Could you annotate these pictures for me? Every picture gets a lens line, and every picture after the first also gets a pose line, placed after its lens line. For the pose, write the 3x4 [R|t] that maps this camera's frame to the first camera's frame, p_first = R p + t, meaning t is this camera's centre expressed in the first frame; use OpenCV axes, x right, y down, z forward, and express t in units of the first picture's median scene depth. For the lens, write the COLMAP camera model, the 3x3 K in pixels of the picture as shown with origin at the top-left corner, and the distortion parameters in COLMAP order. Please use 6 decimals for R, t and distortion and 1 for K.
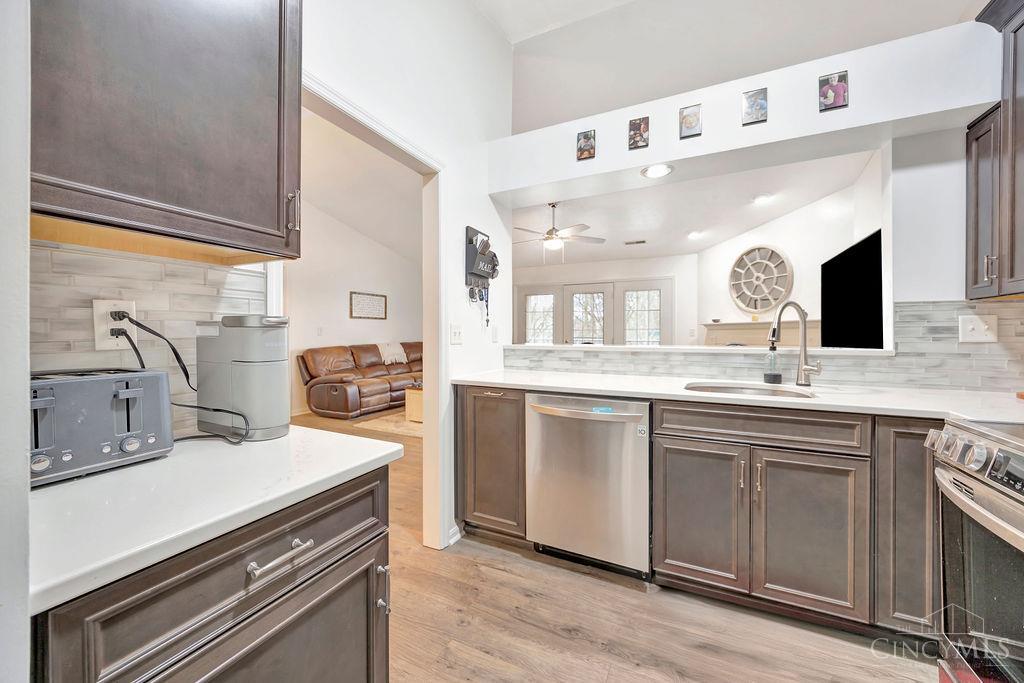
lens RADIAL K [[393.5, 0, 507.5], [0, 393.5, 333.9], [0, 0, 1]] dist [-0.002590, -0.000145]
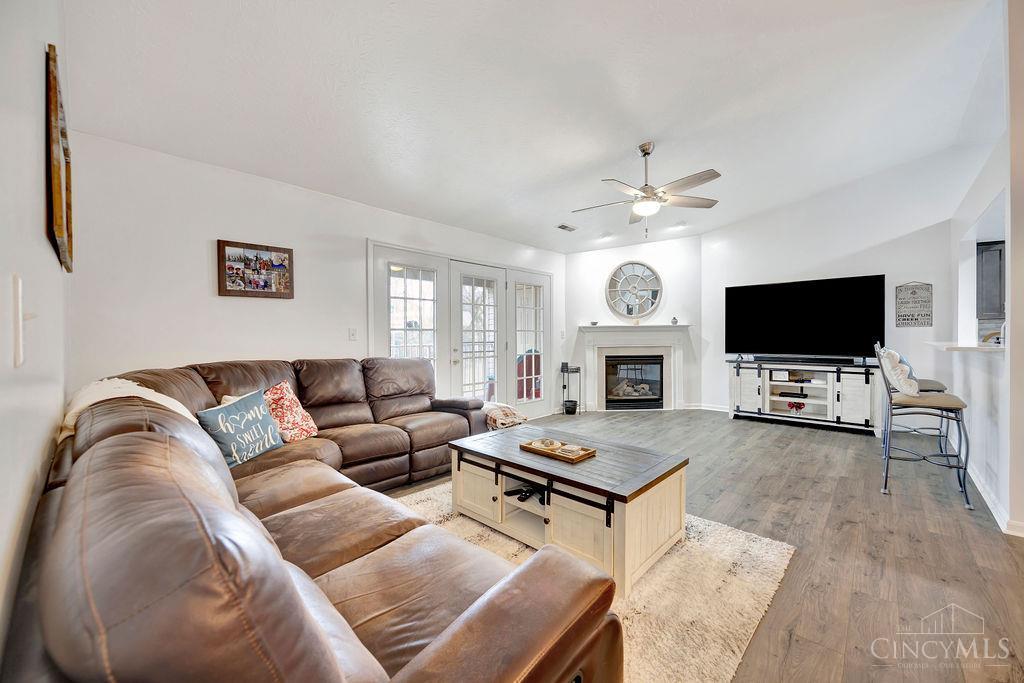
lens RADIAL K [[393.5, 0, 512.5], [0, 393.5, 339.8], [0, 0, 1]] dist [-0.002590, -0.000145]
pose [[0.282150, -0.011921, 0.959296, -0.498859], [0.006555, 0.999923, 0.010498, -0.001874], [-0.959348, 0.003326, 0.282207, 0.824608]]
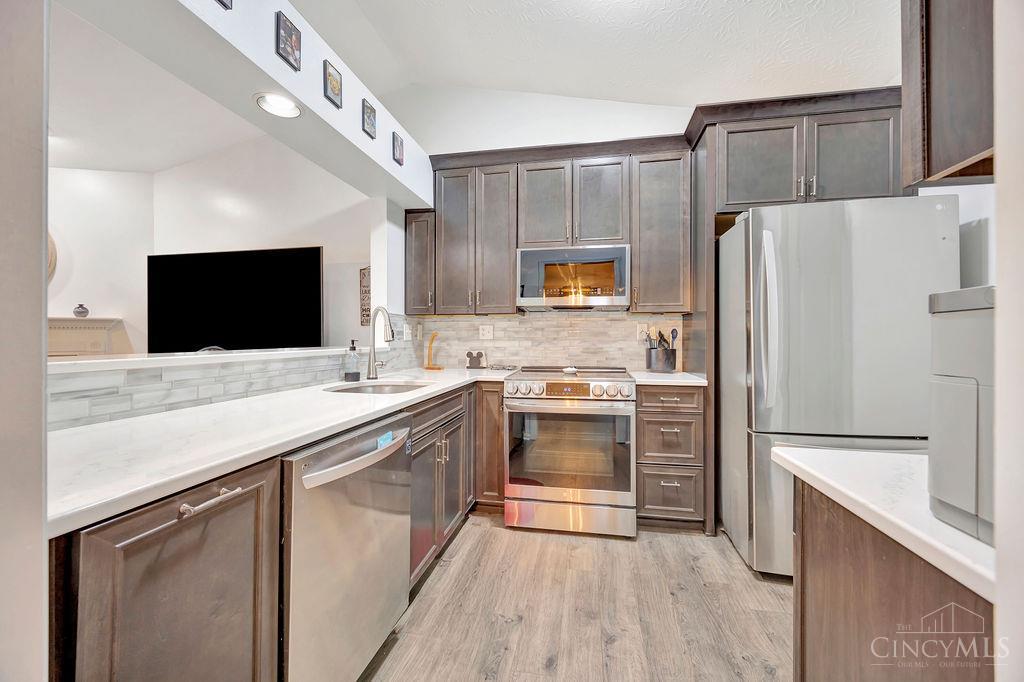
lens RADIAL K [[393.5, 0, 517.8], [0, 393.5, 337.2], [0, 0, 1]] dist [-0.002590, -0.000145]
pose [[-0.281428, 0.001470, 0.959581, -0.154225], [0.001173, 0.999999, -0.001188, 0.002679], [-0.959582, 0.000791, -0.281429, 0.285168]]
